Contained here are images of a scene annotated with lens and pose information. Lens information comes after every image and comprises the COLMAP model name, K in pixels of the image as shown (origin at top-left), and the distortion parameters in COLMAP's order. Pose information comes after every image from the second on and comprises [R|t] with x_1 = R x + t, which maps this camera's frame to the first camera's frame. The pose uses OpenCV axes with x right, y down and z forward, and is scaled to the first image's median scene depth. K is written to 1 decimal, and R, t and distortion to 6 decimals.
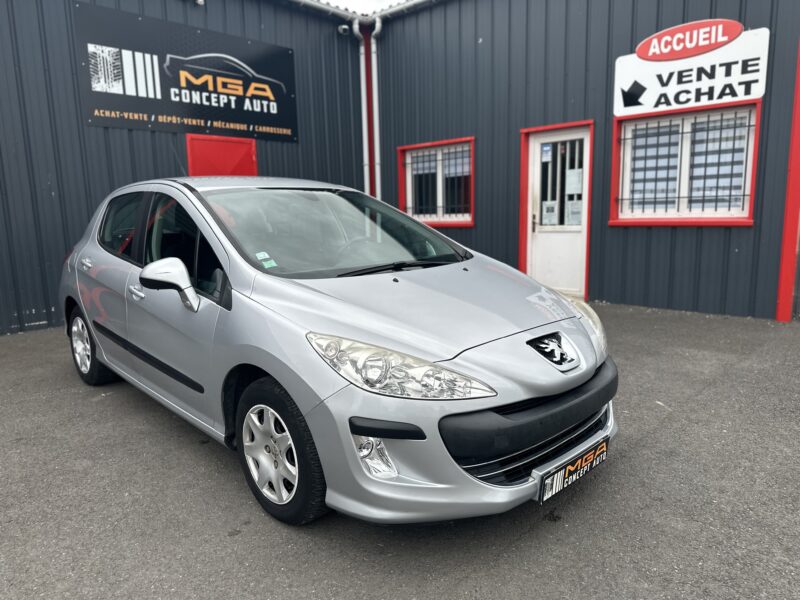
lens RADIAL K [[568.3, 0, 403.5], [0, 568.3, 299.8], [0, 0, 1]] dist [-0.021319, 0.002646]
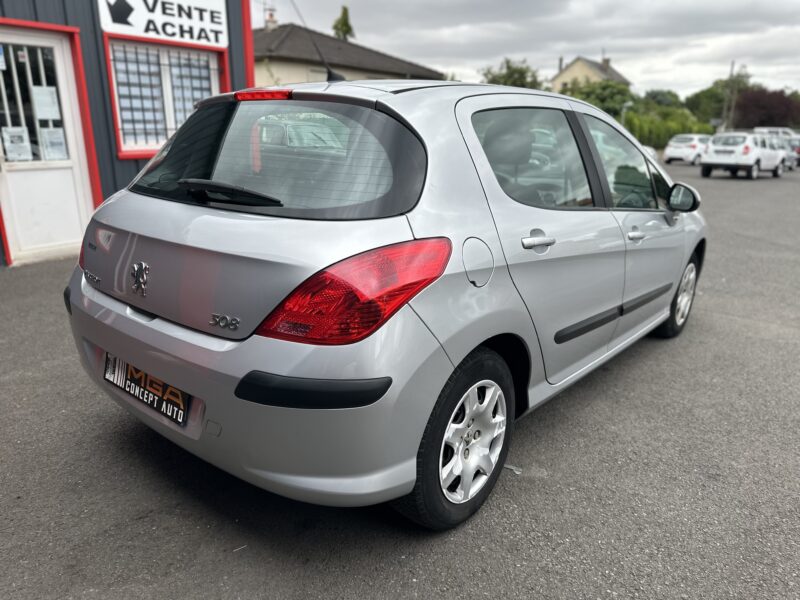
lens RADIAL K [[568.3, 0, 404.2], [0, 568.3, 294.3], [0, 0, 1]] dist [-0.021319, 0.002646]
pose [[-0.097085, -0.245258, 0.964584, -0.654457], [0.150090, 0.954471, 0.257793, -0.099028], [-0.983894, 0.169803, -0.055854, 0.718026]]
